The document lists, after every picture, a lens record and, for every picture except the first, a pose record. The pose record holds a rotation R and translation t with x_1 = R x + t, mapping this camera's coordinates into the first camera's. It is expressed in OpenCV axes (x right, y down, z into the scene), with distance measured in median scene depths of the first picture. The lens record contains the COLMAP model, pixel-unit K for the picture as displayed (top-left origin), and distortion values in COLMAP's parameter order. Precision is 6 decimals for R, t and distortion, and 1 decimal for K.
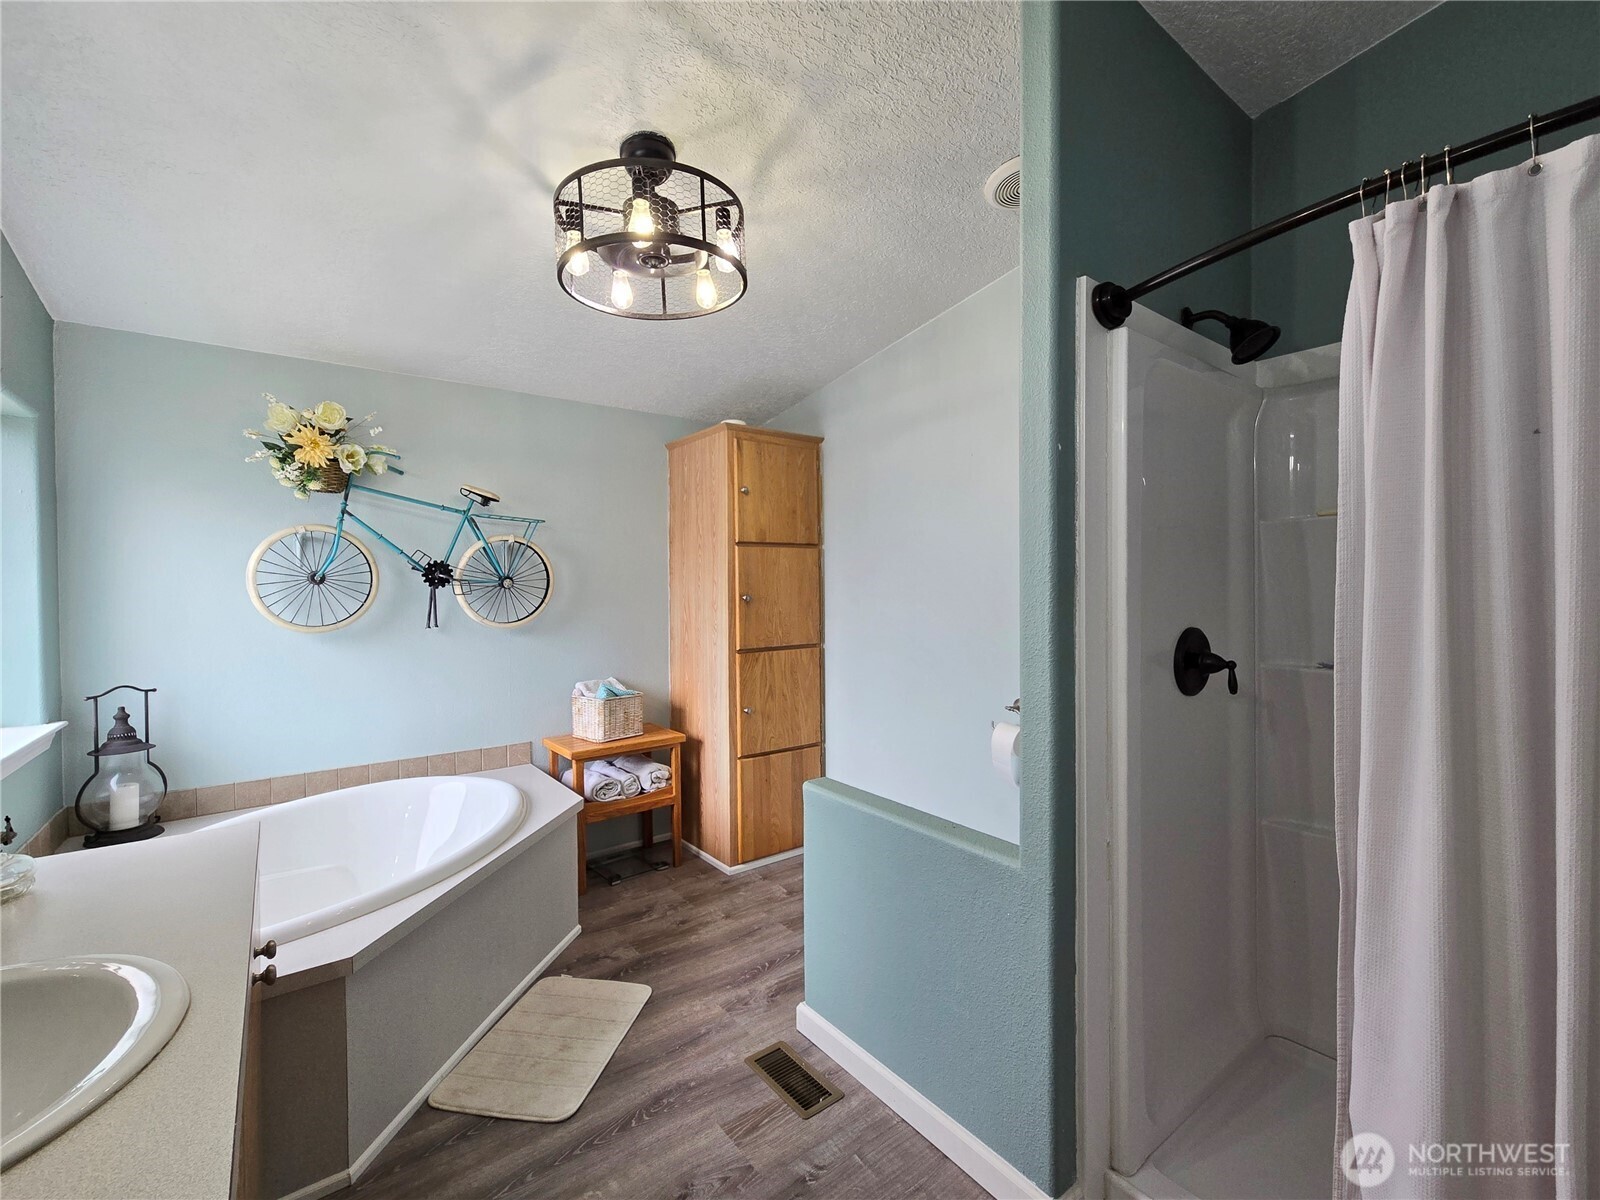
lens RADIAL K [[689.8, 0, 800.0], [0, 689.8, 600.0], [0, 0, 1]] dist [0.001355, -0.000048]
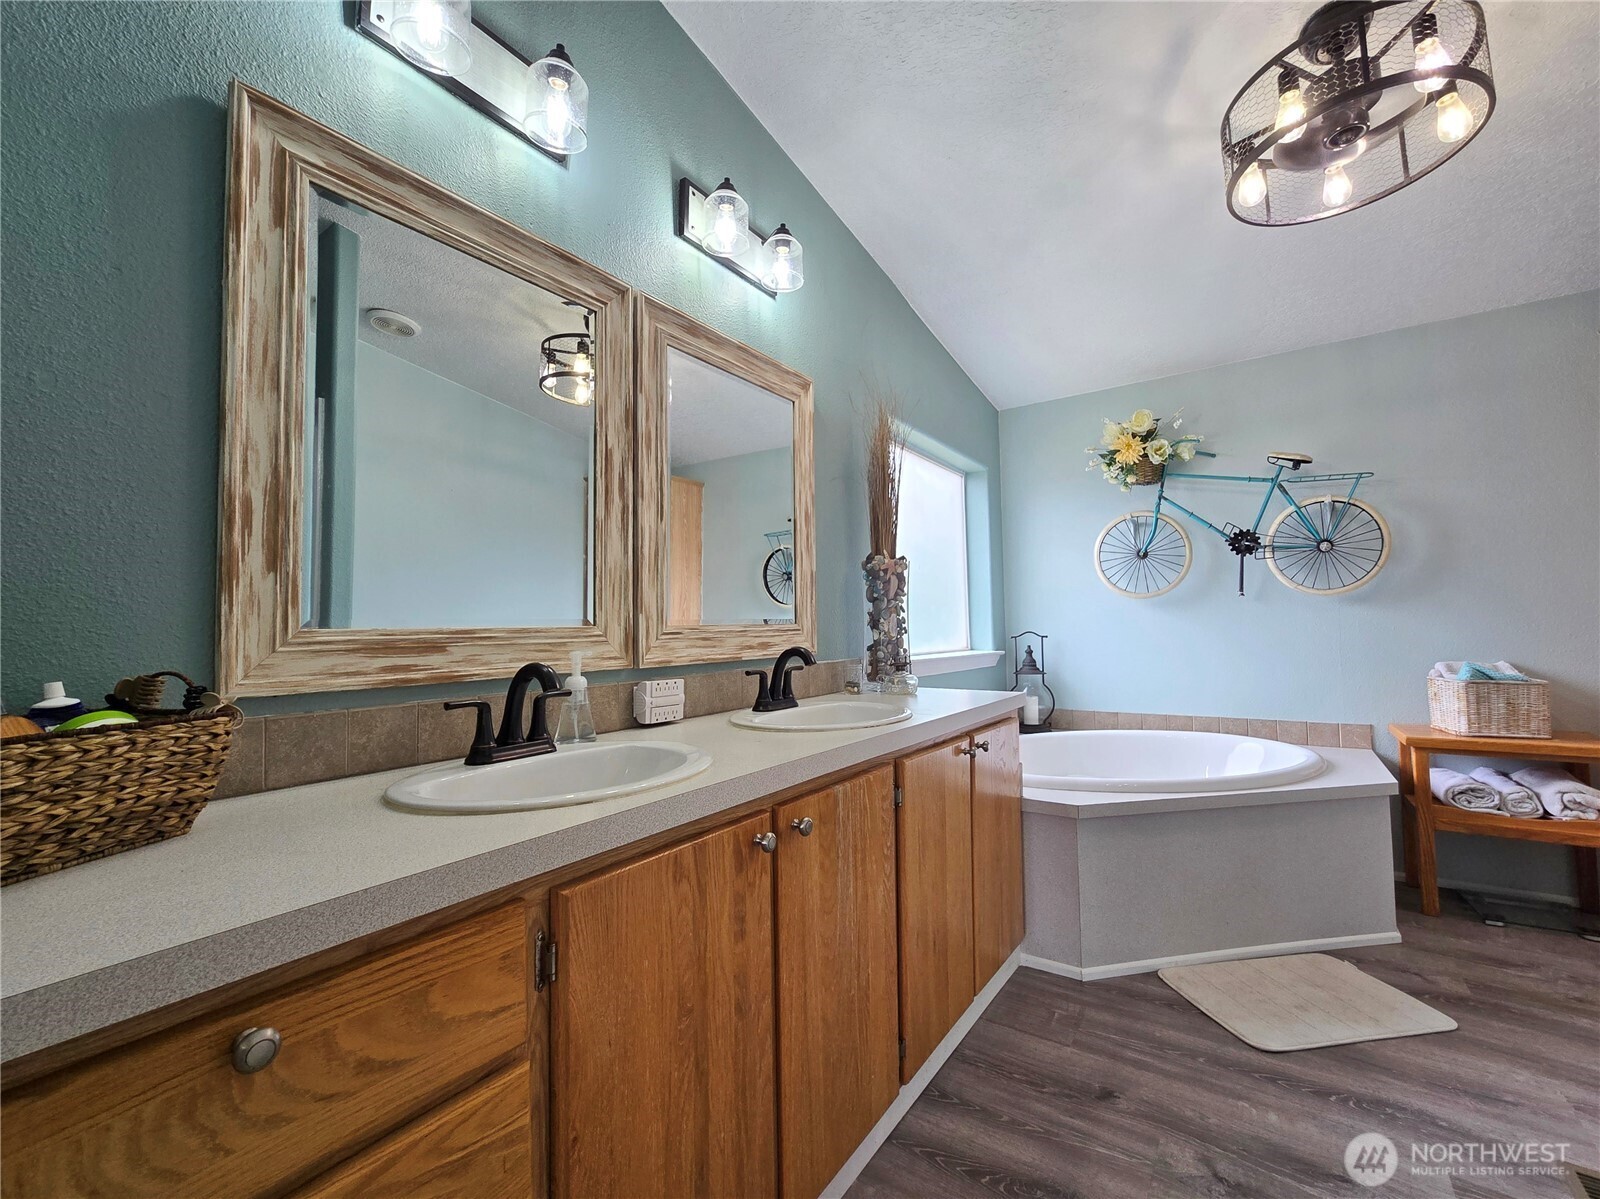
lens RADIAL K [[672.0, 0, 804.8], [0, 672.0, 599.3], [0, 0, 1]] dist [-0.009876, 0.005251]
pose [[0.309207, -0.038315, -0.950223, 0.256323], [-0.000949, 0.999175, -0.040598, 0.099478], [0.950994, 0.013455, 0.308916, 0.051767]]
